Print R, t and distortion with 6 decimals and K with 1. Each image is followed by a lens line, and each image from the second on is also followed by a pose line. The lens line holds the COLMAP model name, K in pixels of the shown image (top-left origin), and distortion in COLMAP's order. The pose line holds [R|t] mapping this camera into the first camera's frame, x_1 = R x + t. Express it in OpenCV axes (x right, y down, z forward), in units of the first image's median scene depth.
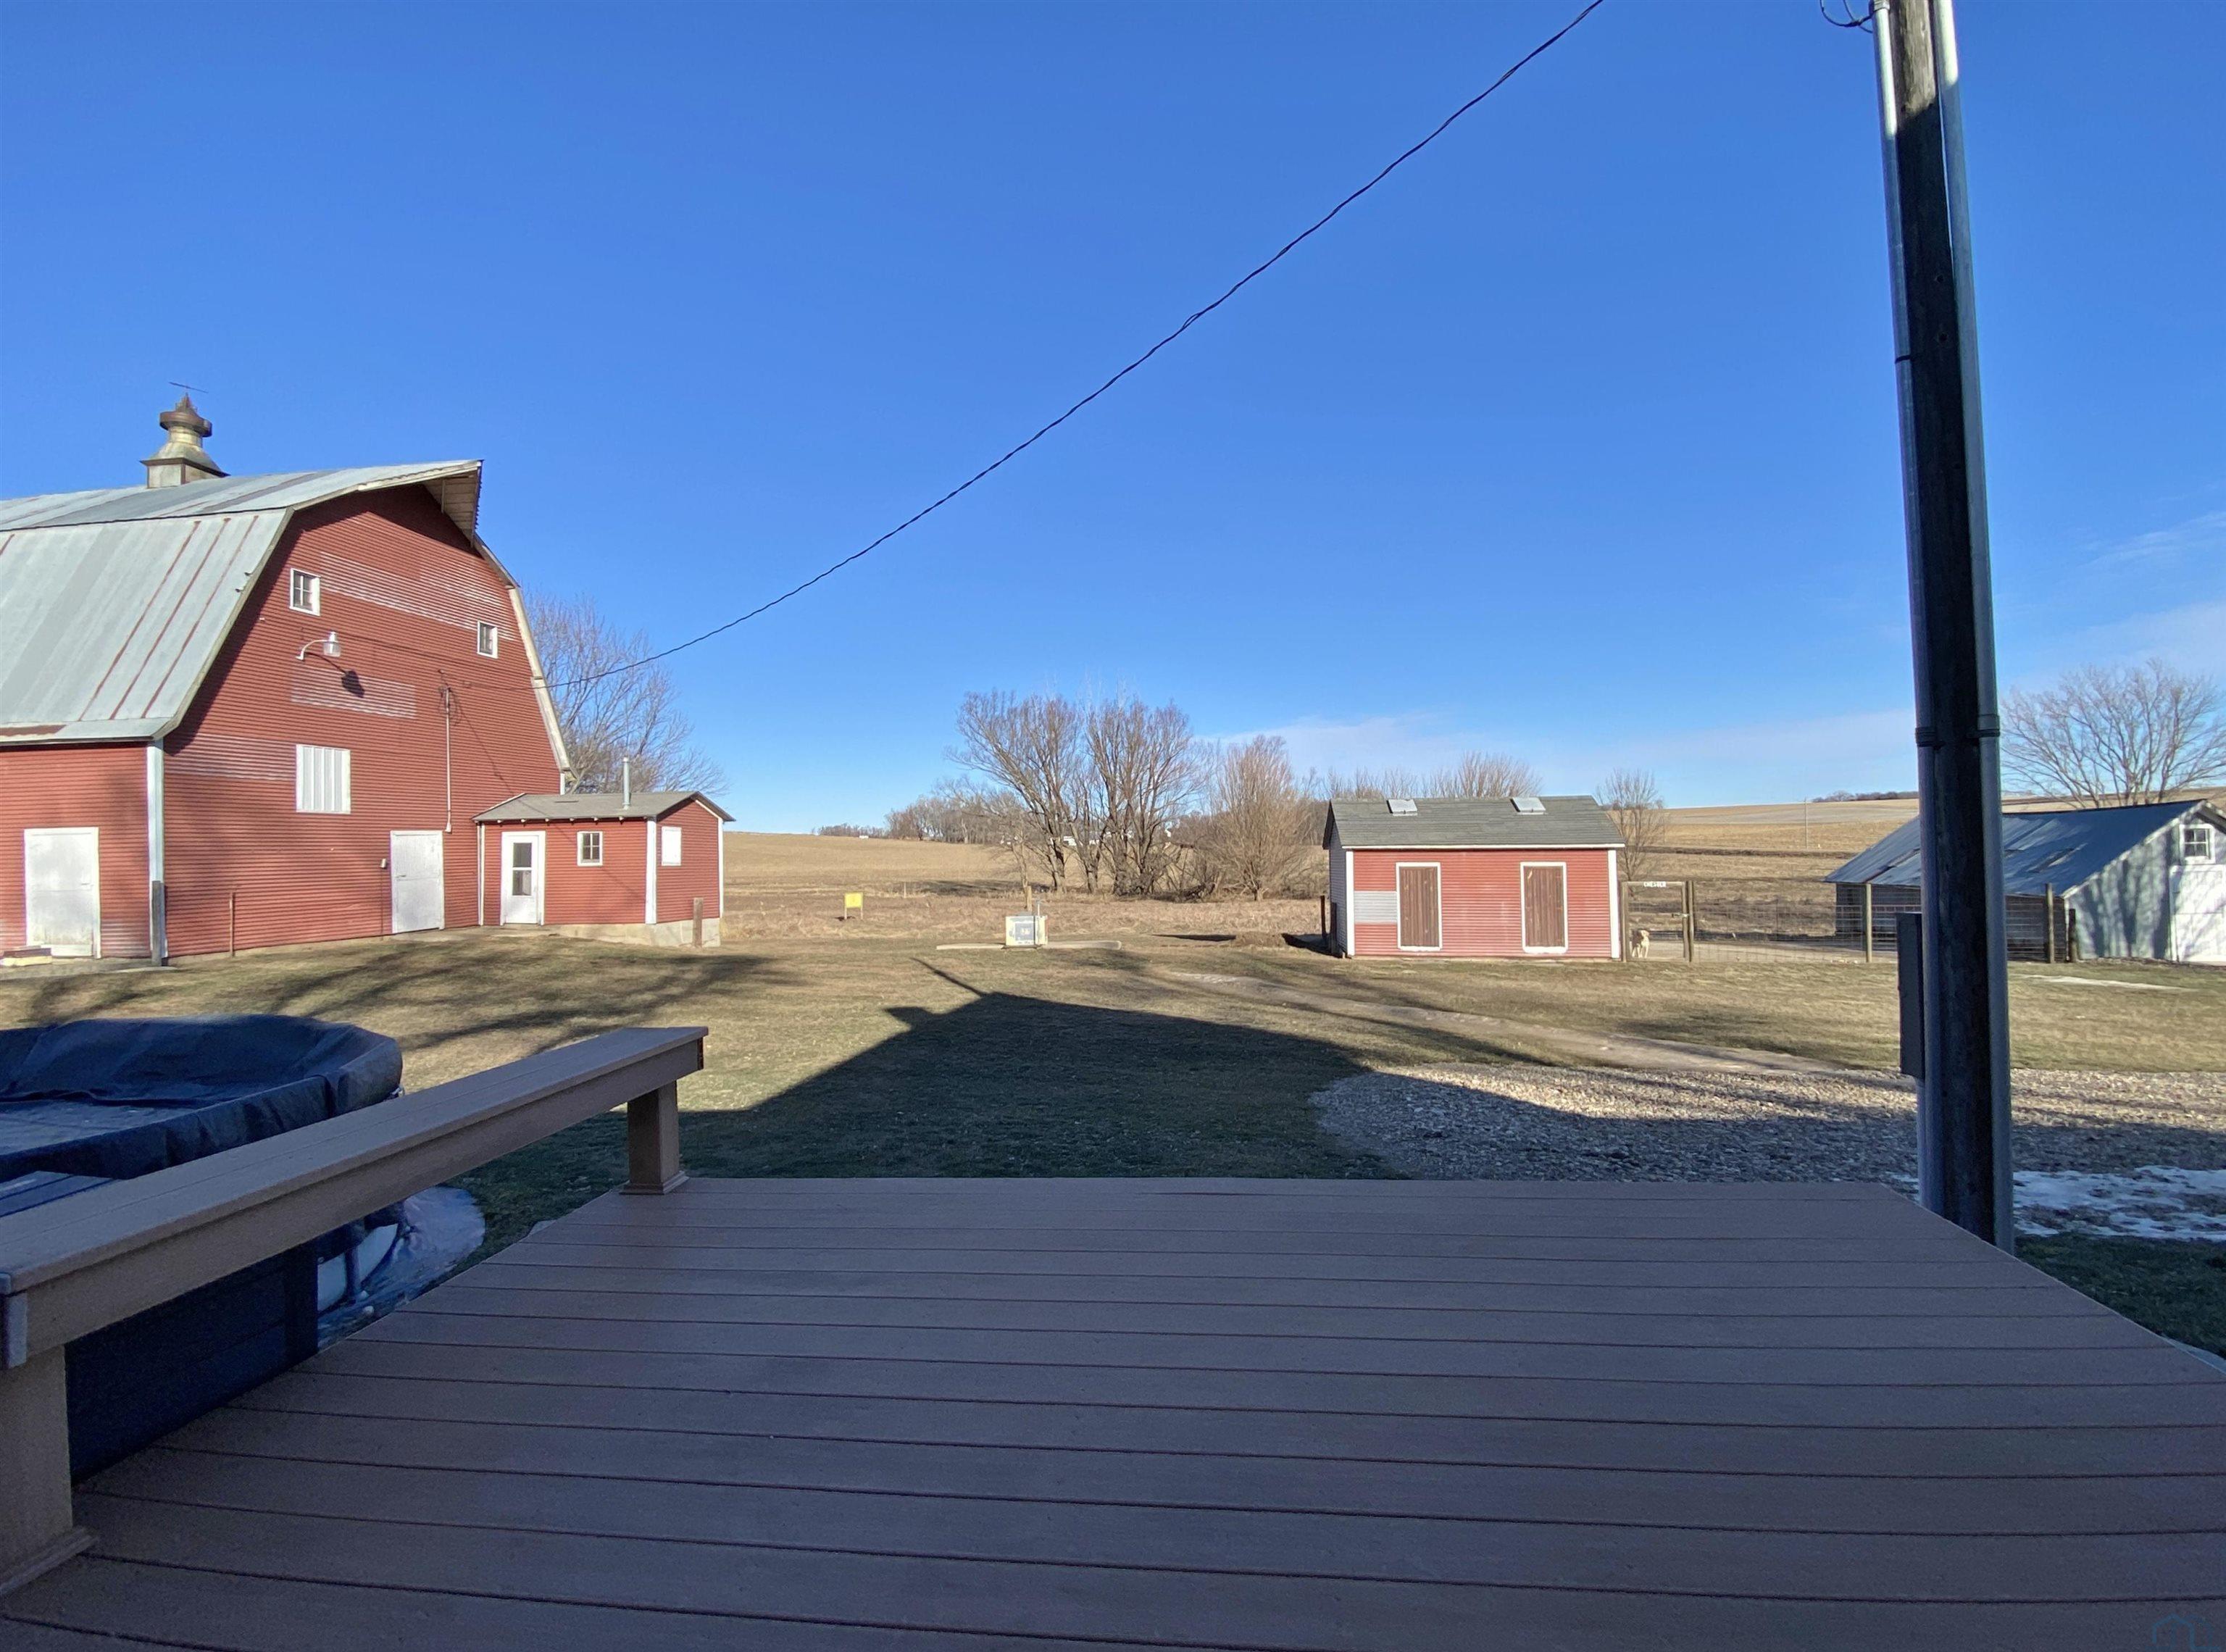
lens RADIAL K [[992.0, 0, 1113.0], [0, 992.0, 831.6], [0, 0, 1]] dist [-0.009113, -0.009166]
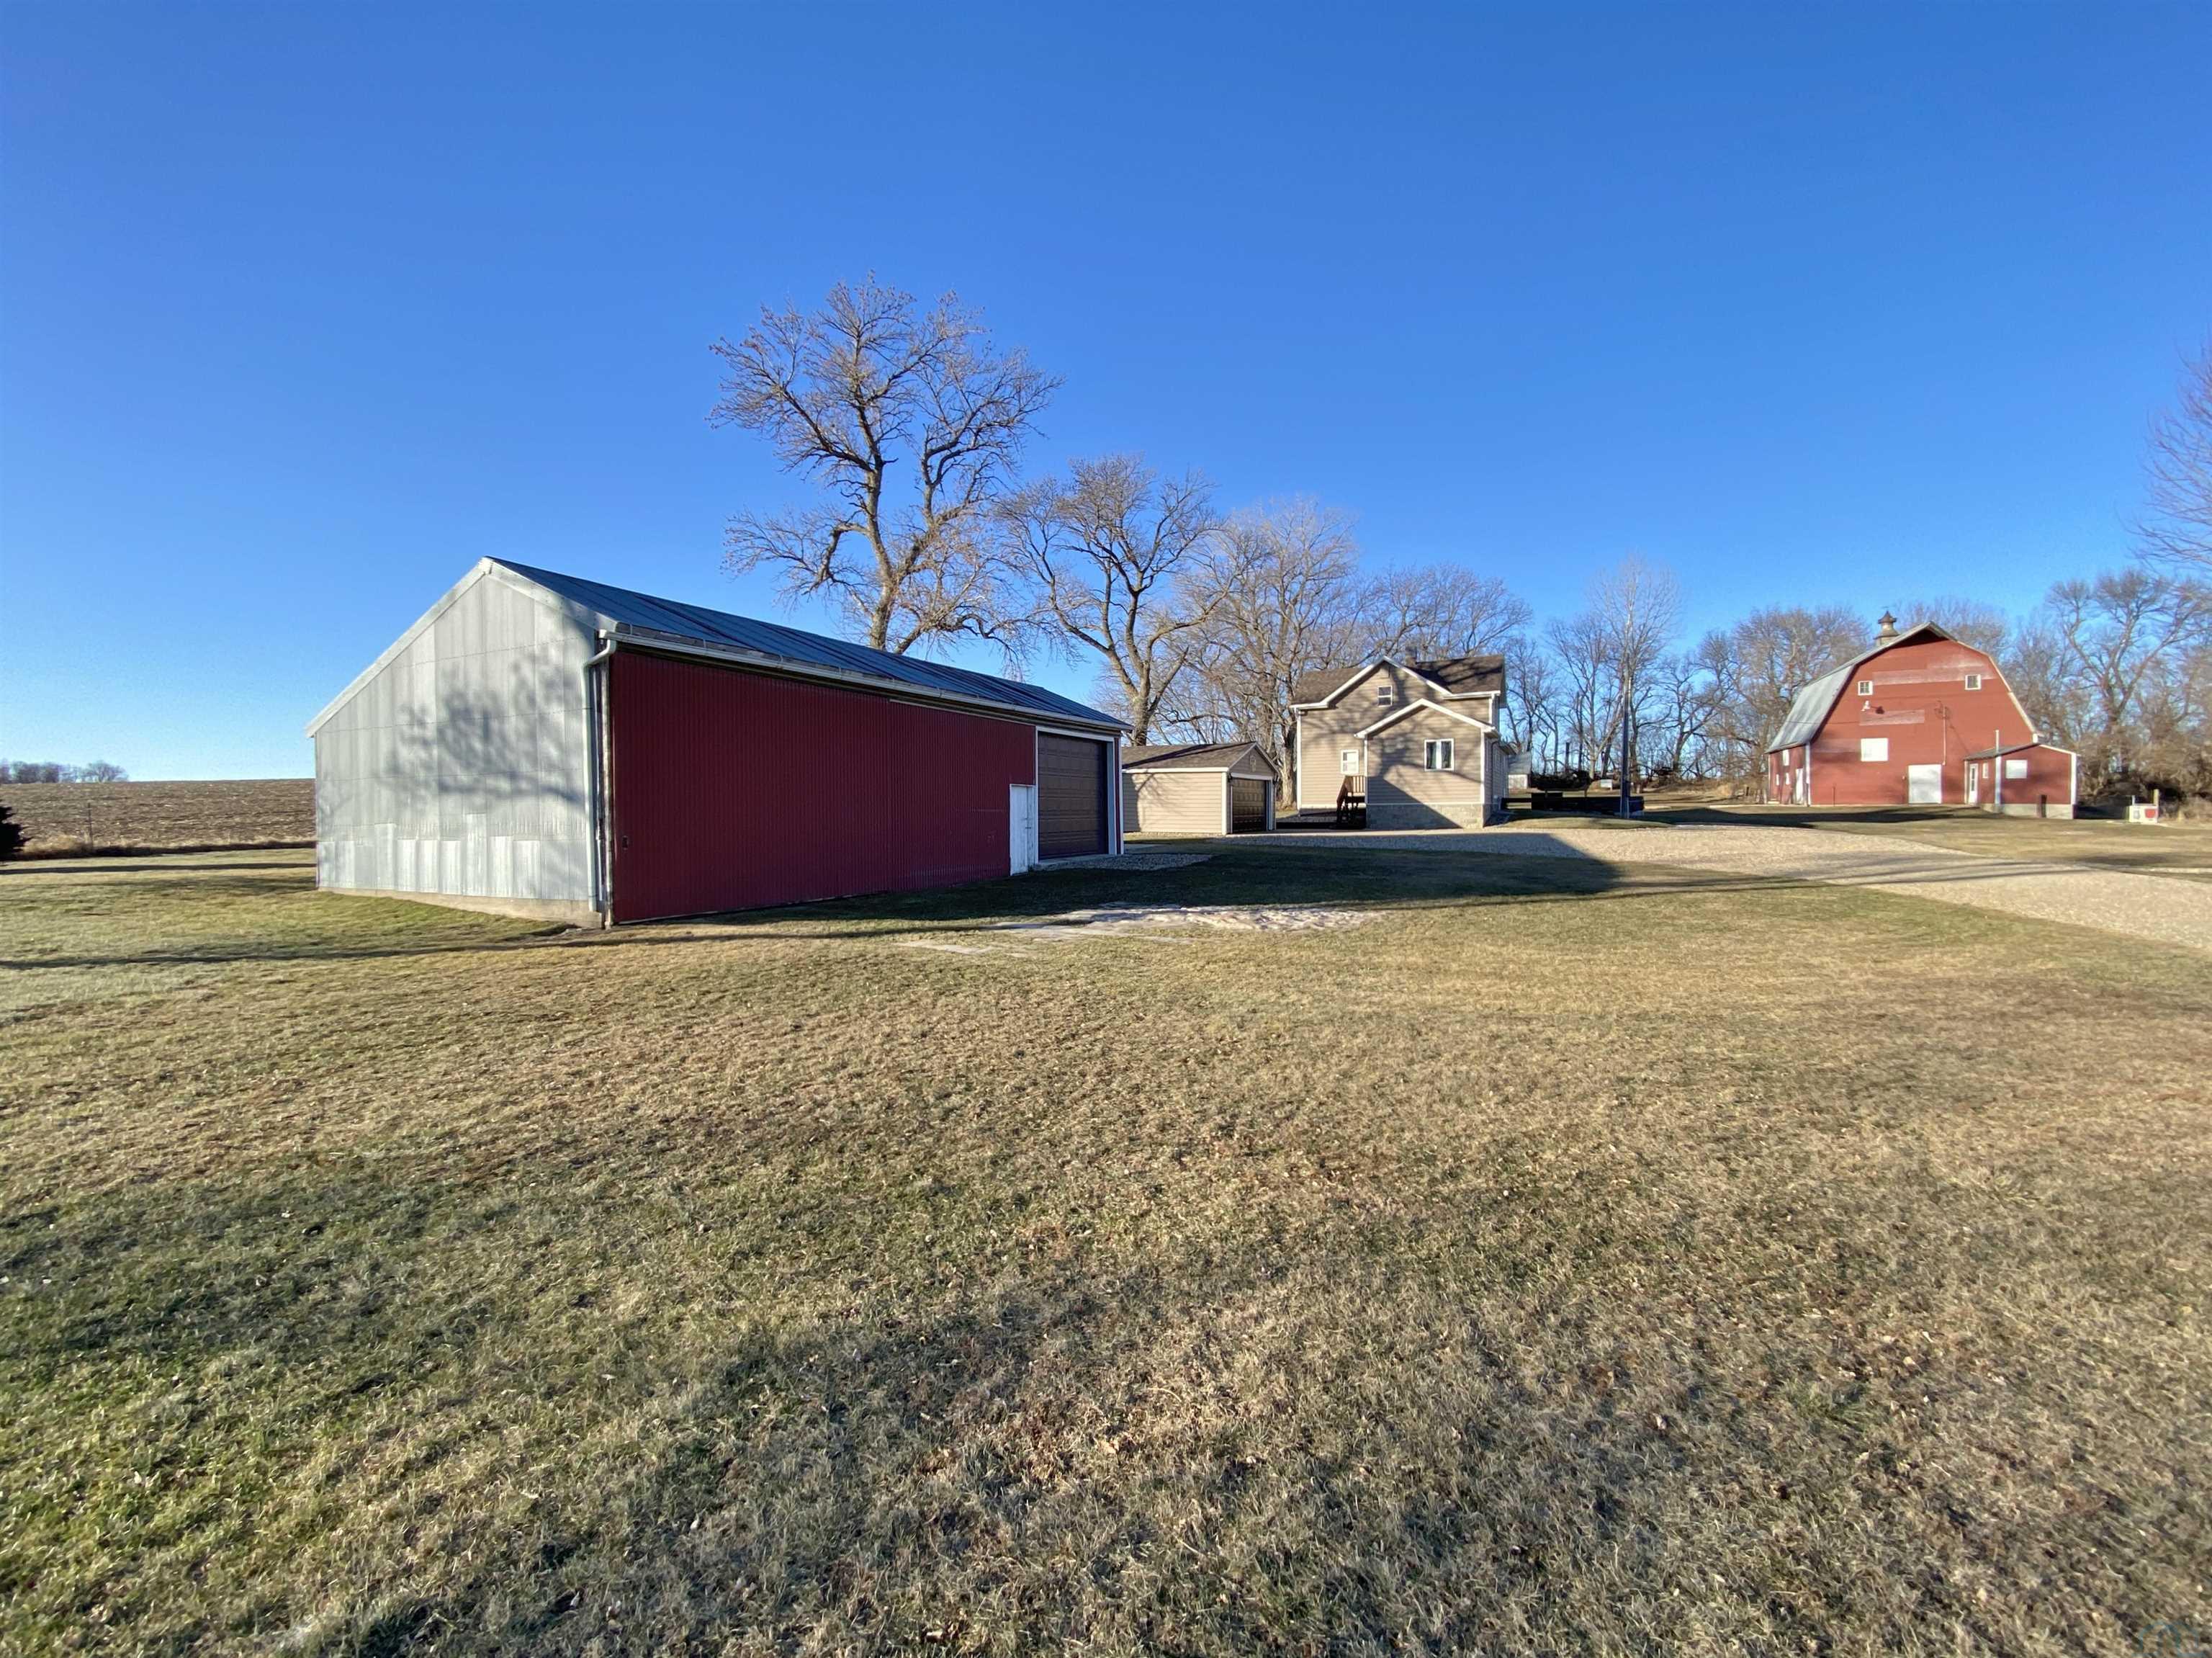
lens RADIAL K [[893.8, 0, 1123.4], [0, 893.8, 819.4], [0, 0, 1]] dist [-0.007057, -0.000207]
pose [[-0.371007, 0.033862, -0.928013, 2.442757], [0.024228, 0.999348, 0.026779, 0.032483], [0.928314, -0.012548, -0.371585, -0.107012]]
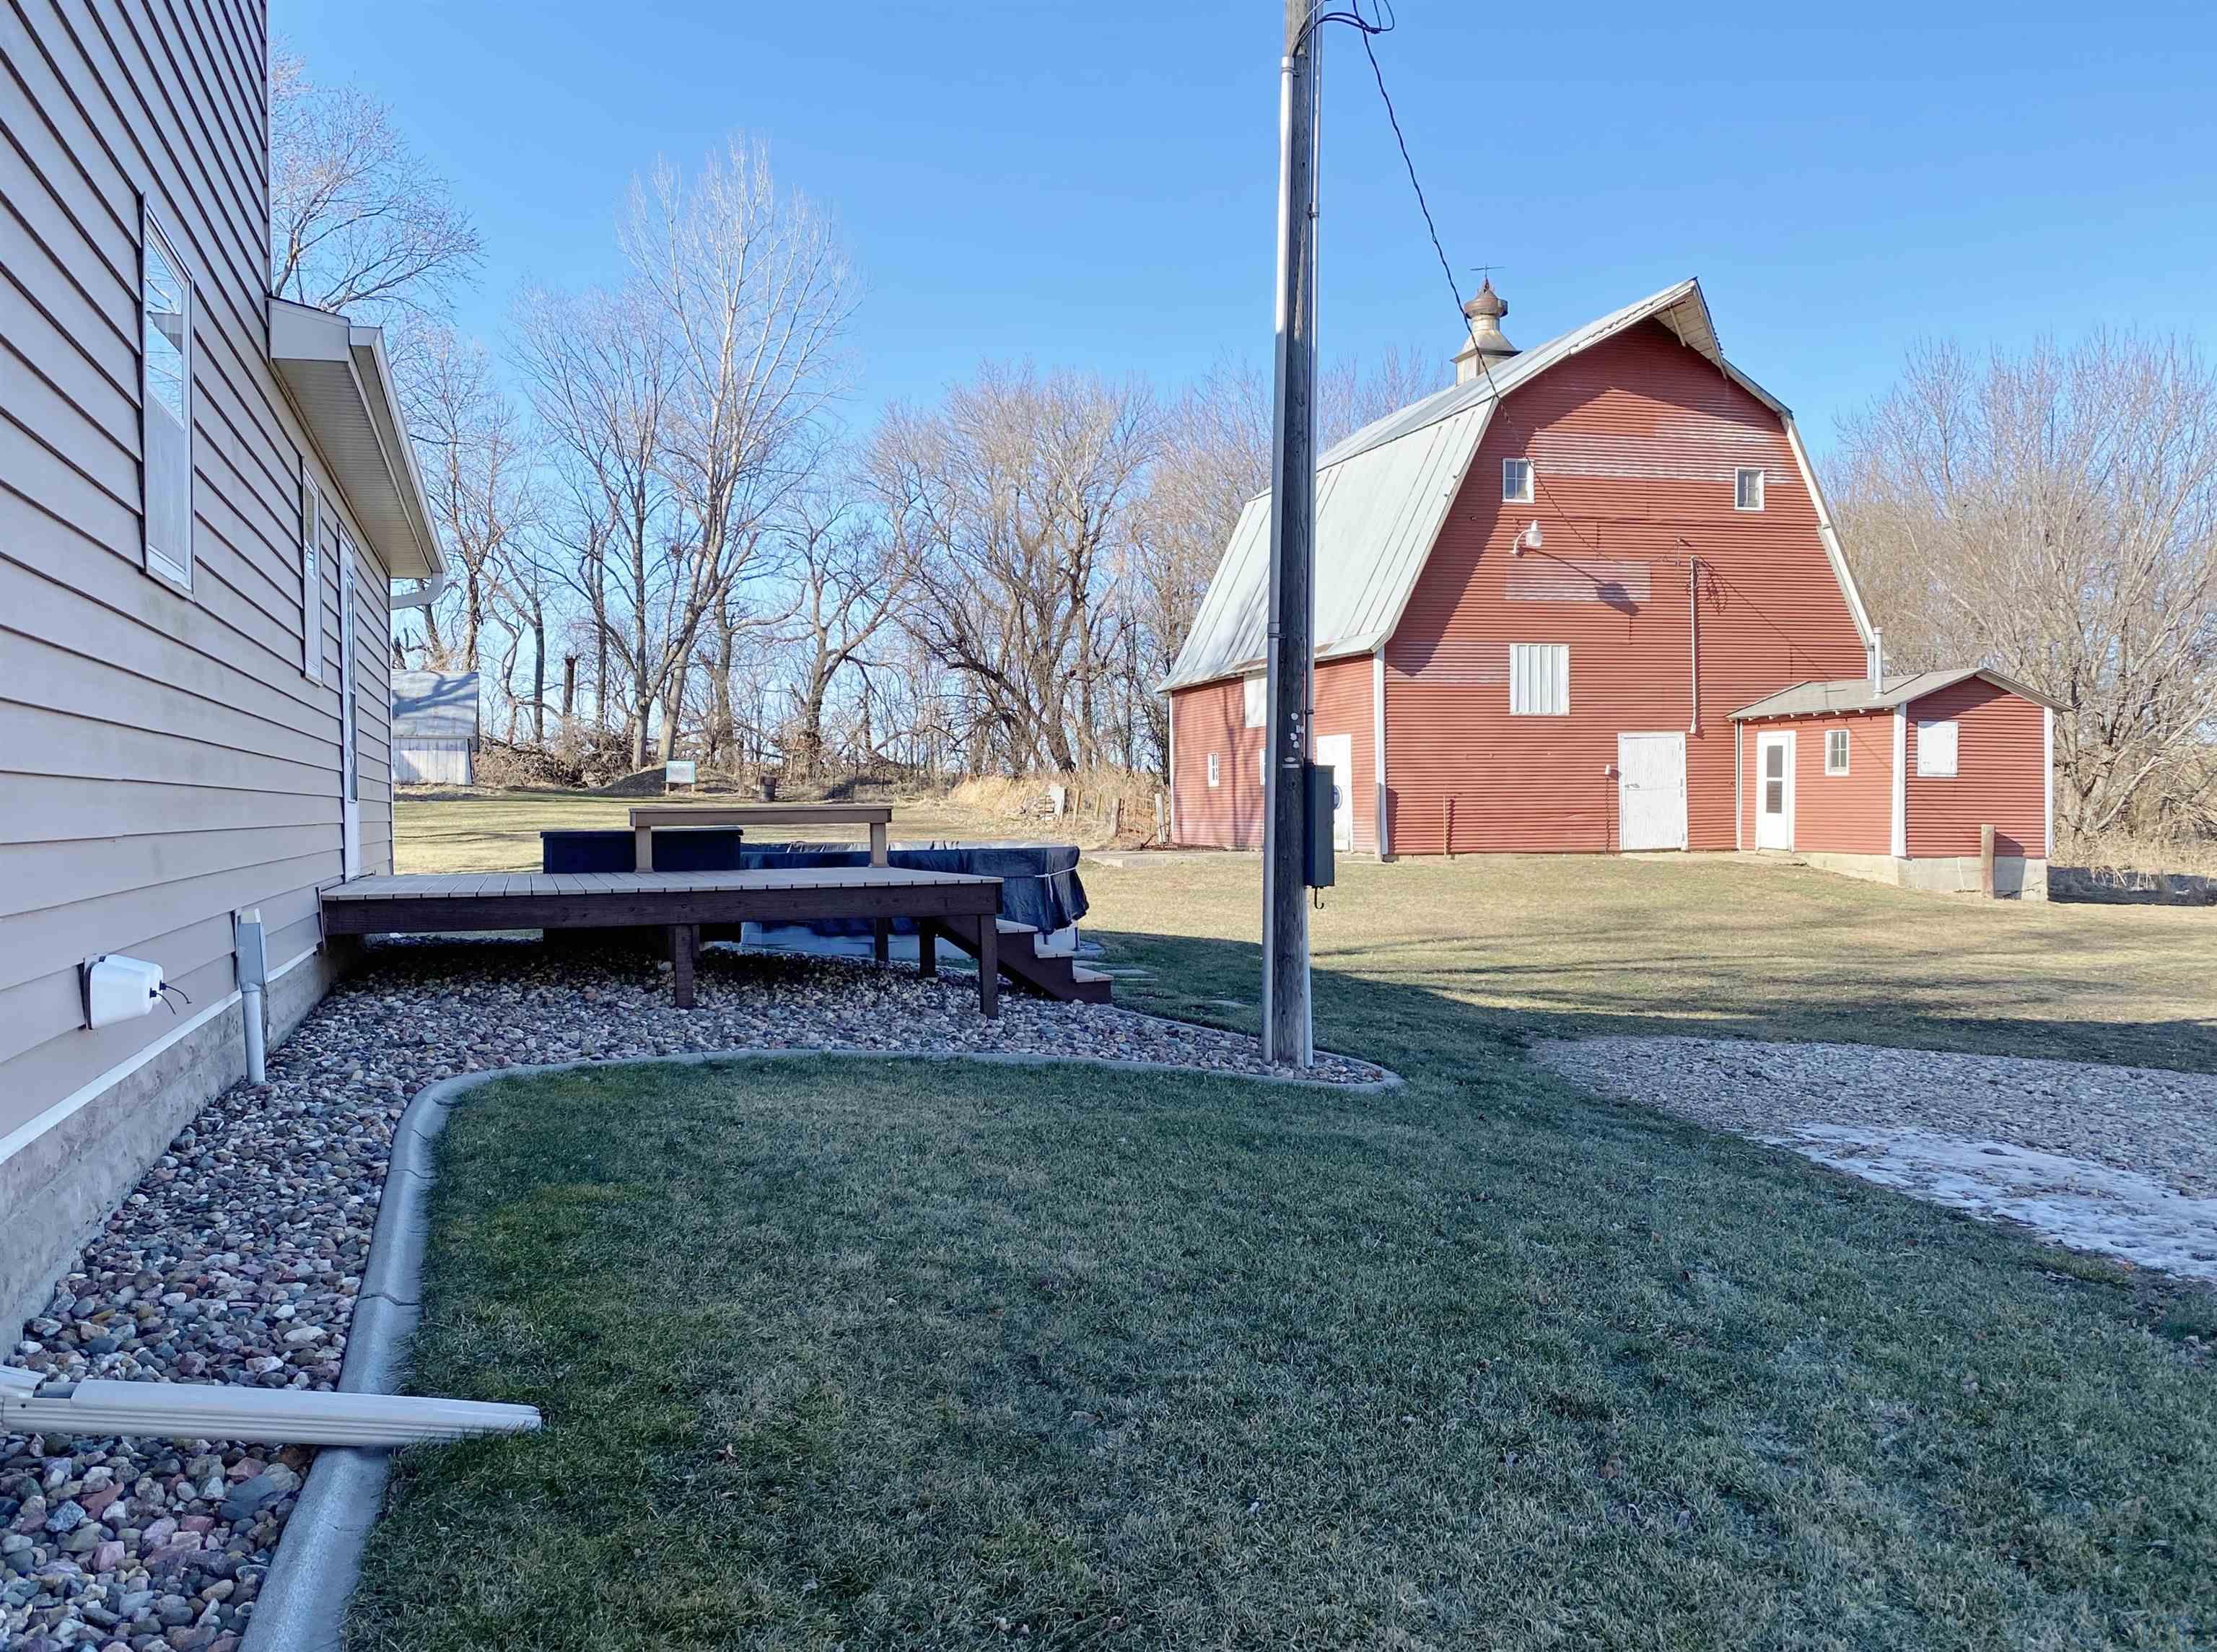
lens RADIAL K [[1787.2, 0, 1098.5], [0, 1787.2, 819.2], [0, 0, 1]] dist [0.018866, -0.006304]
pose [[0.374580, 0.027862, -0.926776, 0.589230], [0.014492, 0.999250, 0.035898, 0.012183], [0.927081, -0.026877, 0.373895, -0.024556]]
